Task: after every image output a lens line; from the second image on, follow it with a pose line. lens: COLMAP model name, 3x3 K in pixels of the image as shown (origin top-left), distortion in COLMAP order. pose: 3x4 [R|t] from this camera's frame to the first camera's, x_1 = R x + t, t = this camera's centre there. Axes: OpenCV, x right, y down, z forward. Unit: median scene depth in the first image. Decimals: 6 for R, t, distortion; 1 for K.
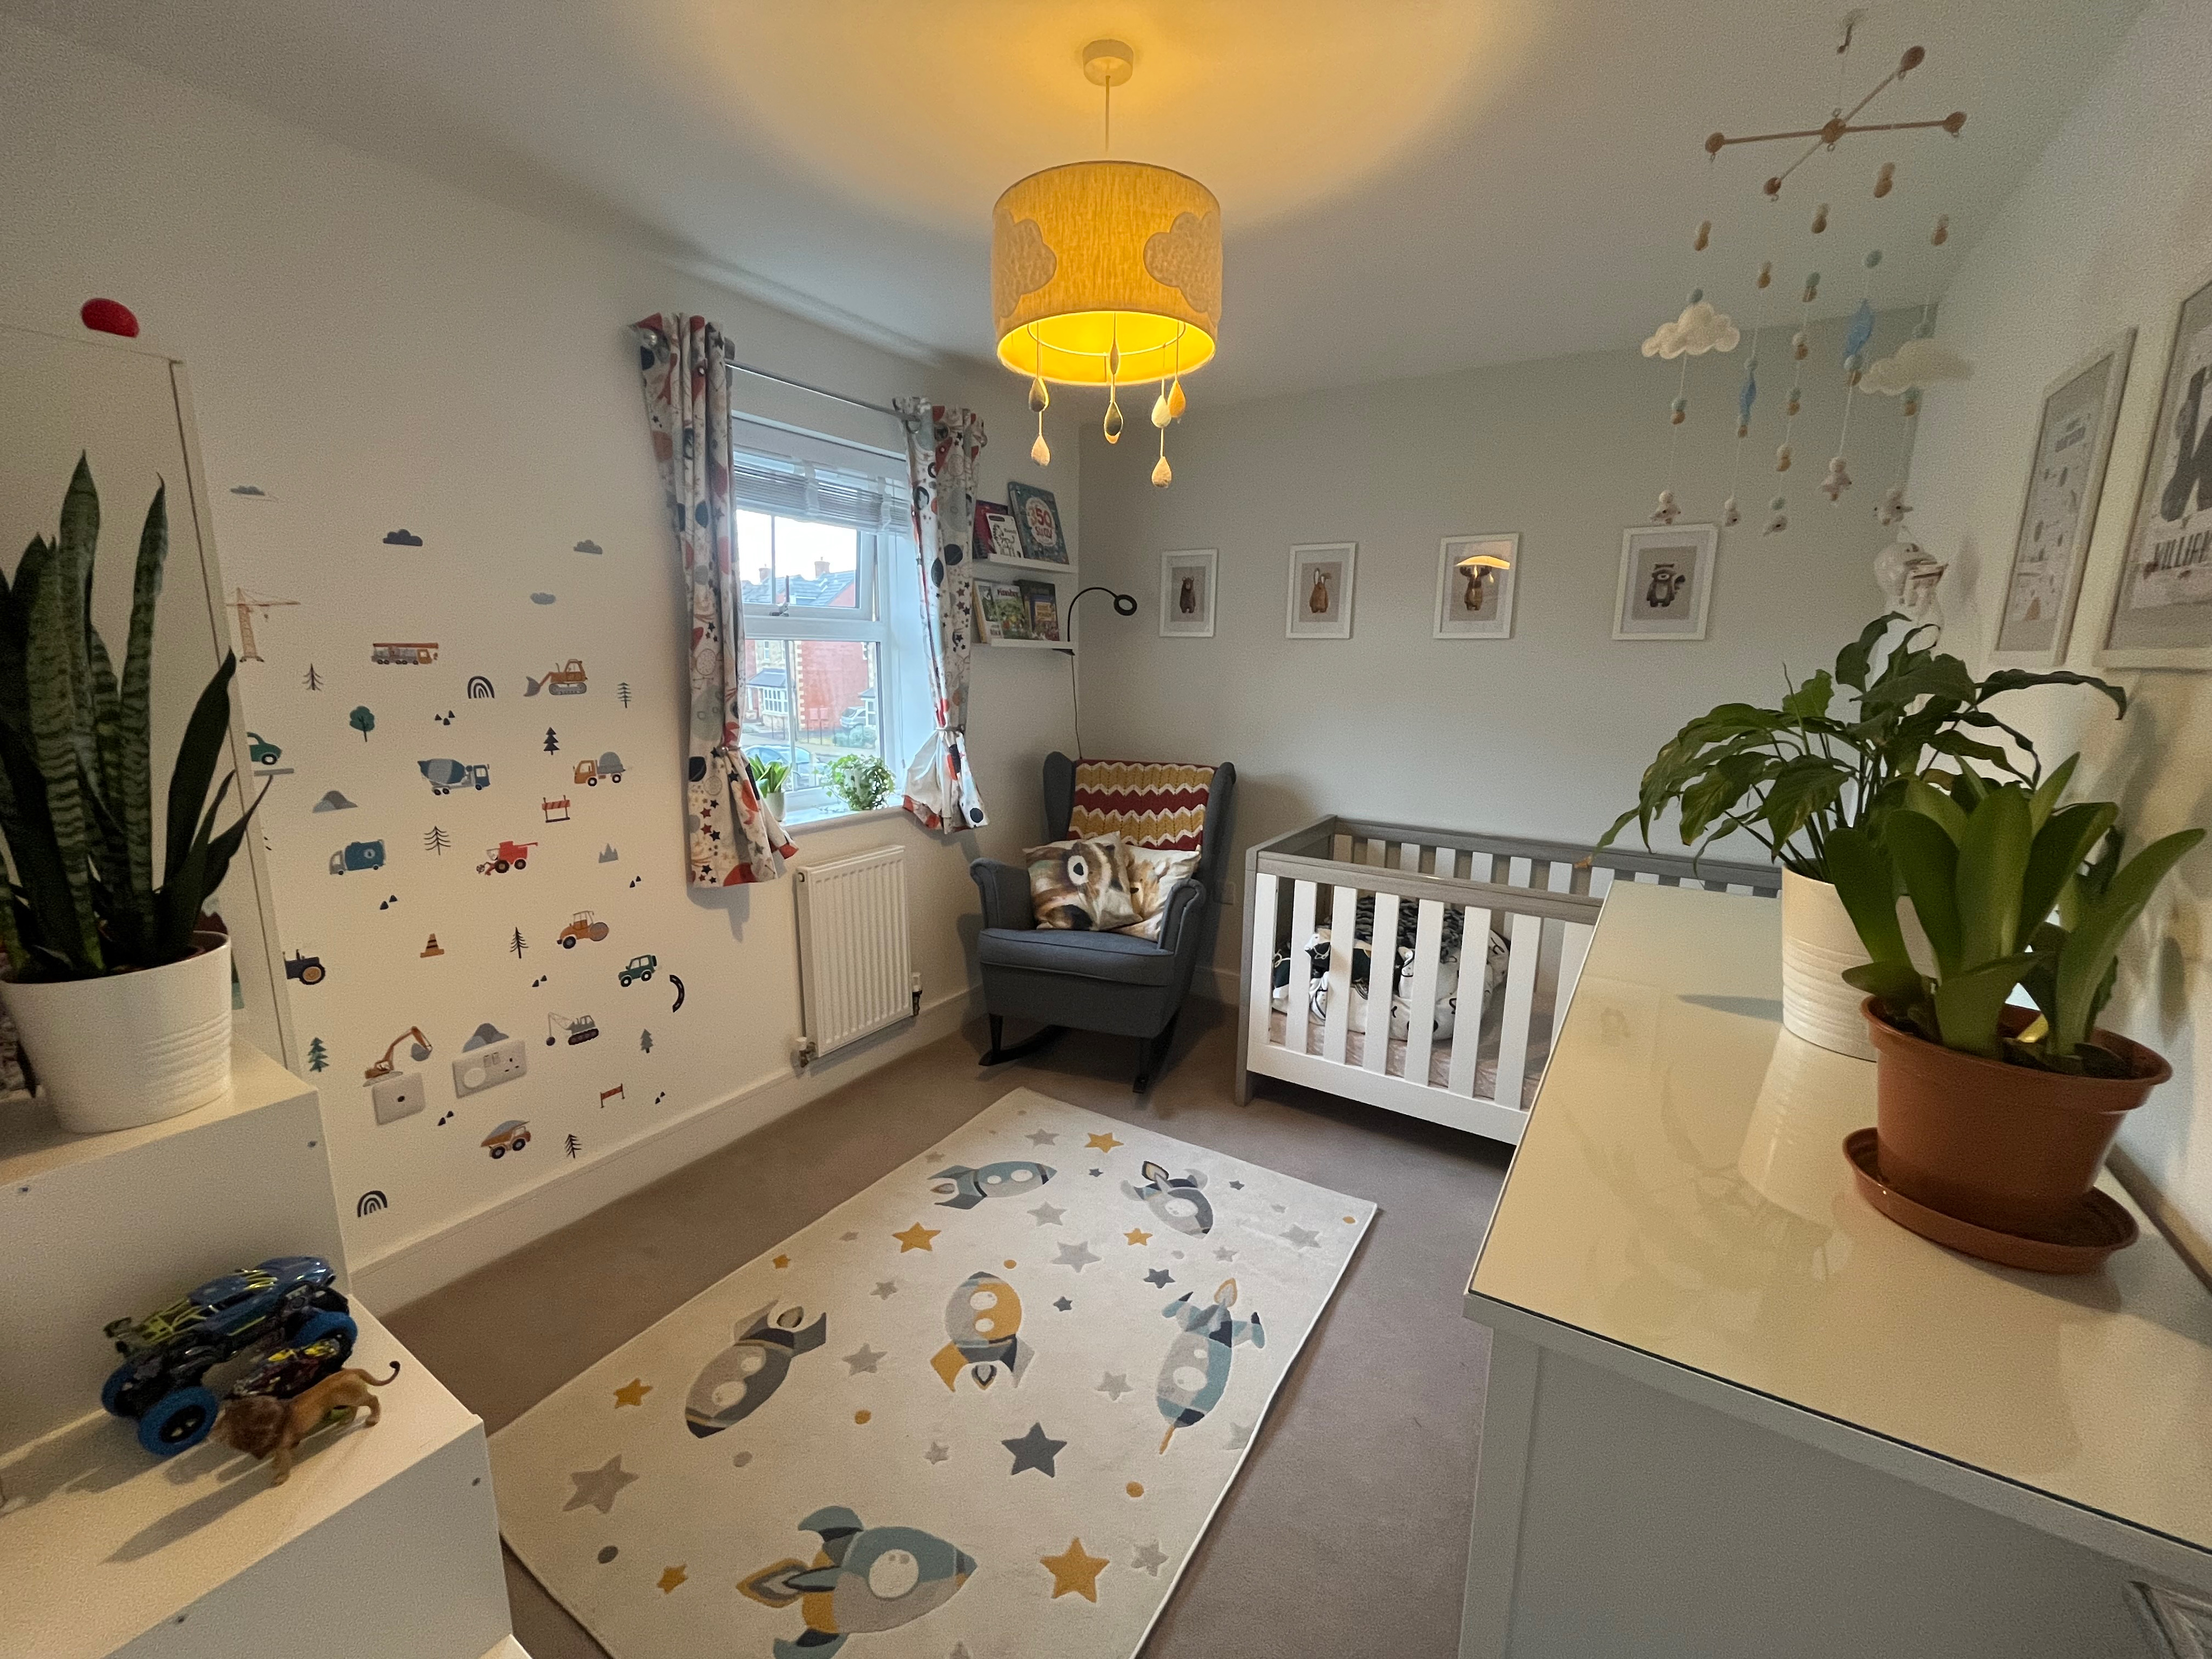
lens RADIAL K [[902.8, 0, 1101.3], [0, 902.8, 830.9], [0, 0, 1]] dist [-0.003046, 0.000939]
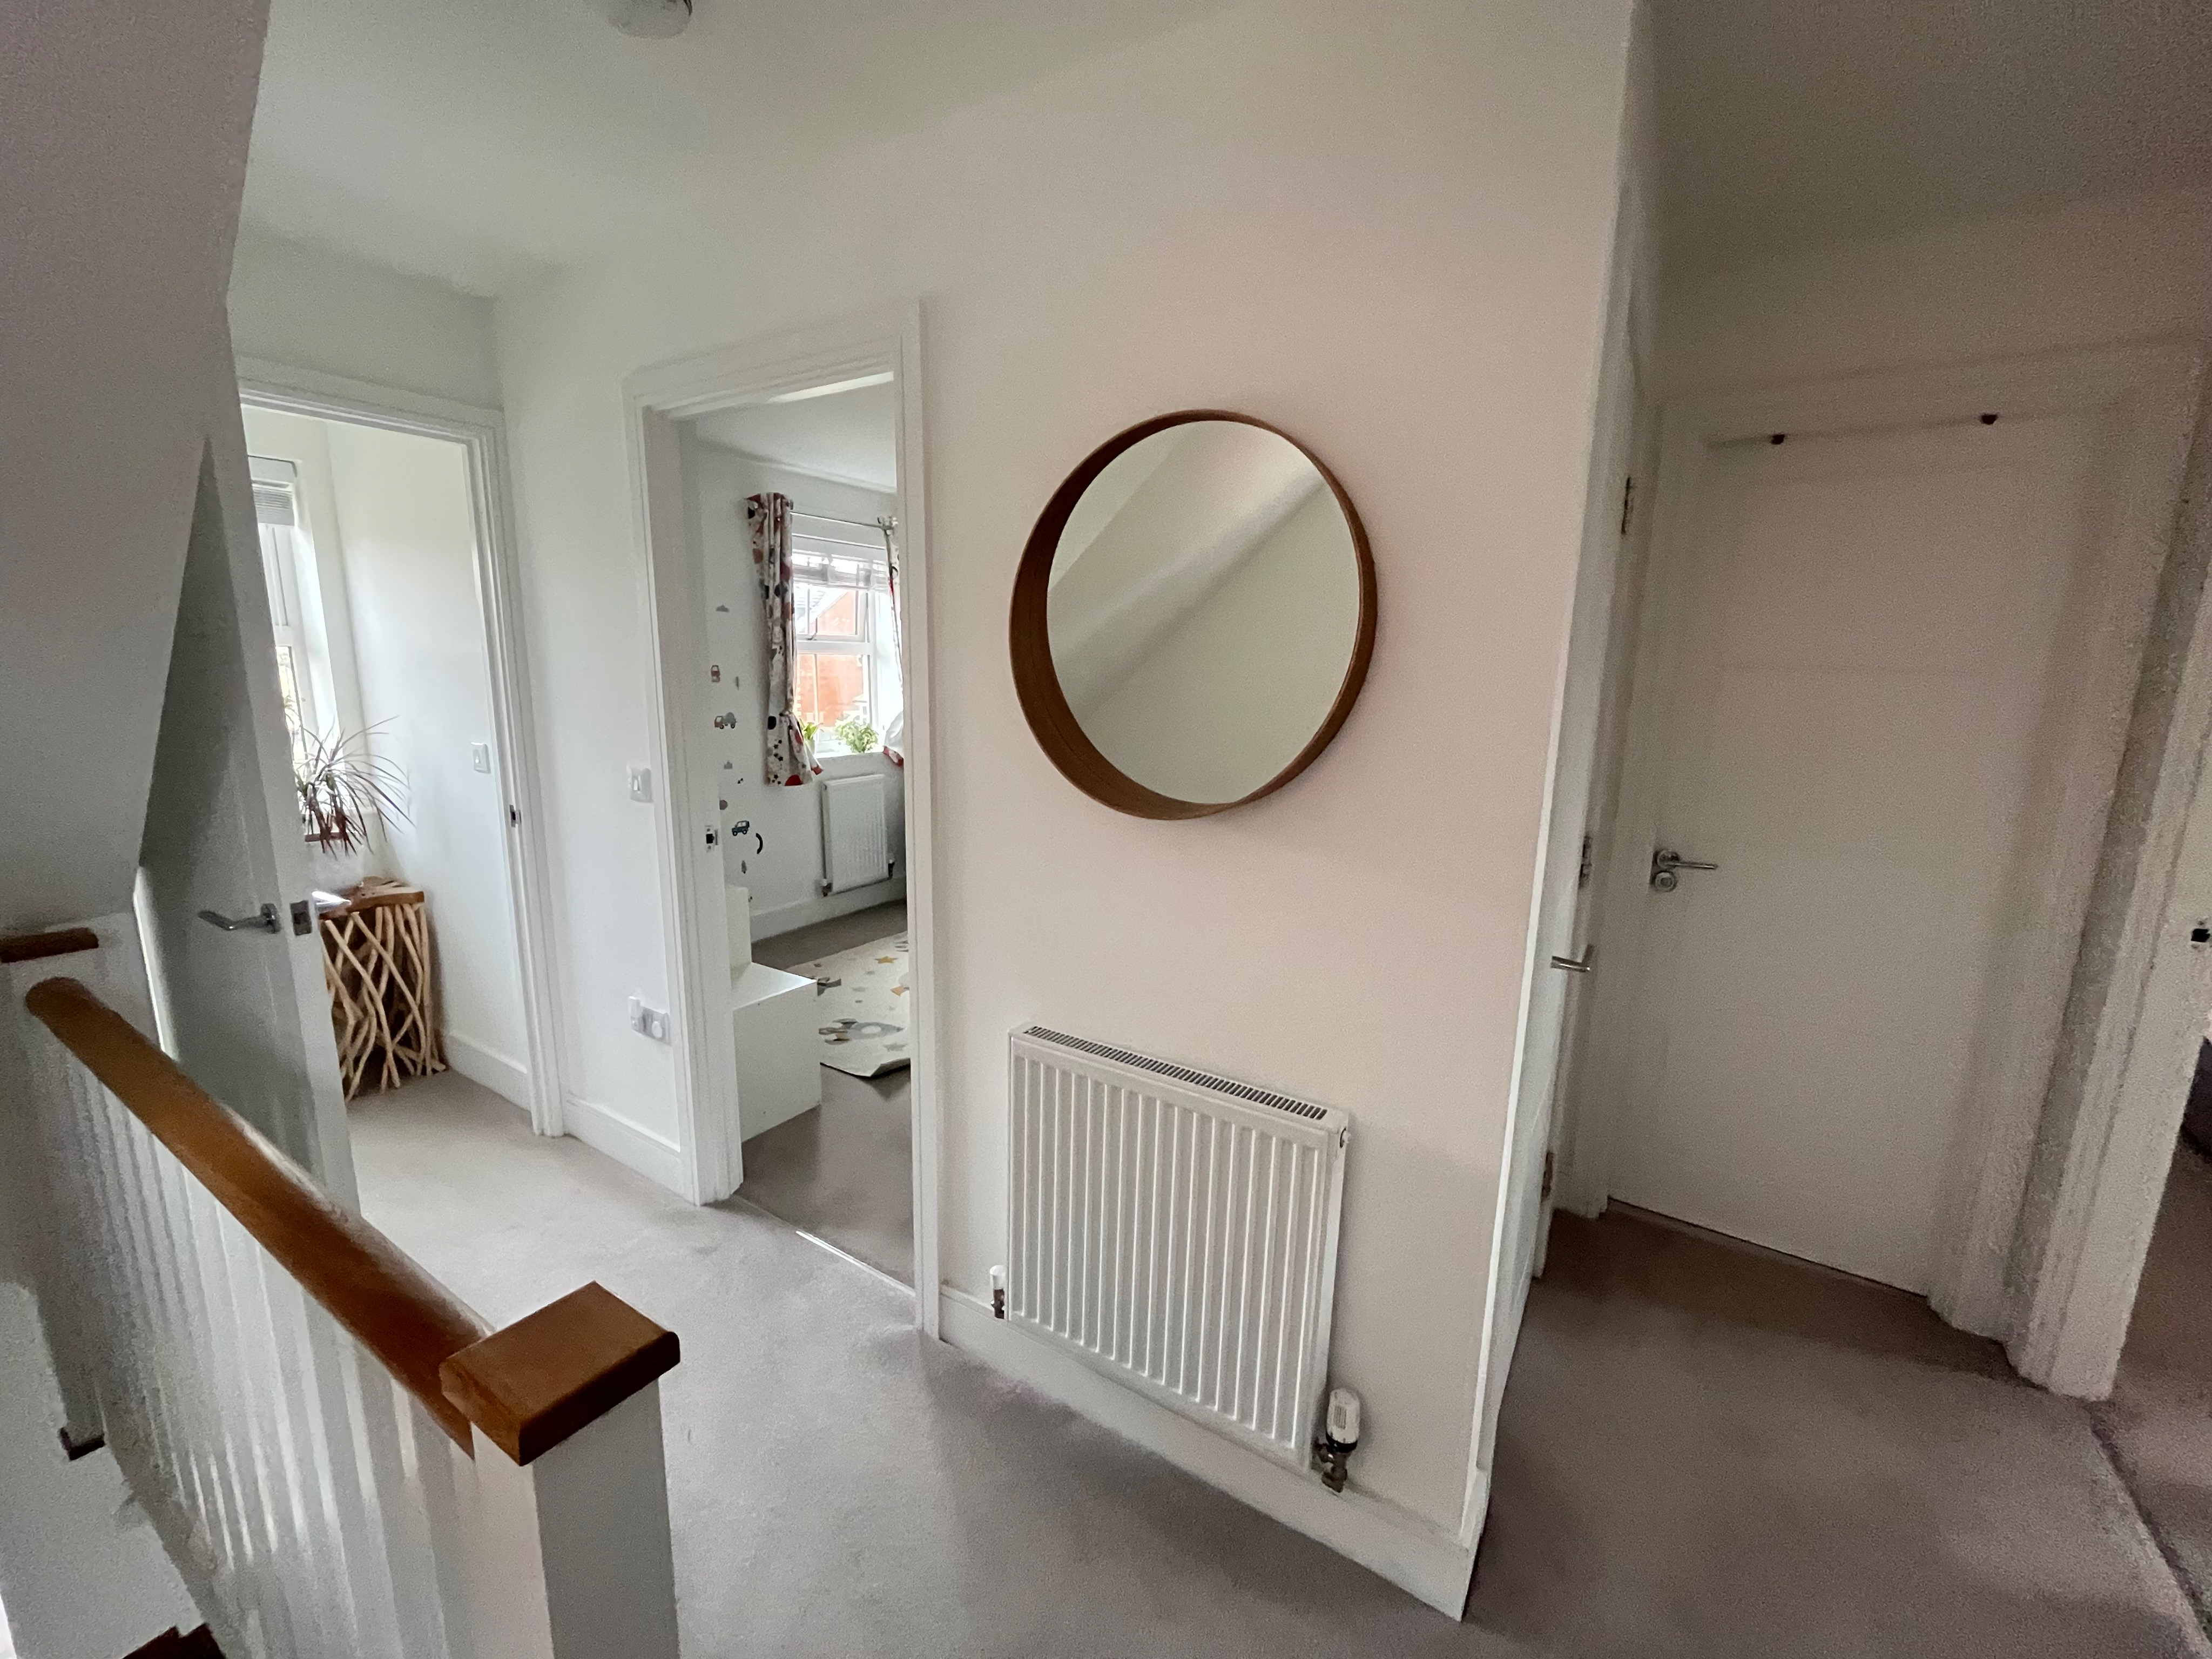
lens RADIAL K [[902.8, 0, 1104.9], [0, 902.8, 827.6], [0, 0, 1]] dist [-0.003046, 0.000939]
pose [[0.999928, 0.003657, 0.011423, 0.226208], [-0.003600, 0.999981, -0.005061, 0.155818], [-0.011441, 0.005019, 0.999922, -0.885024]]
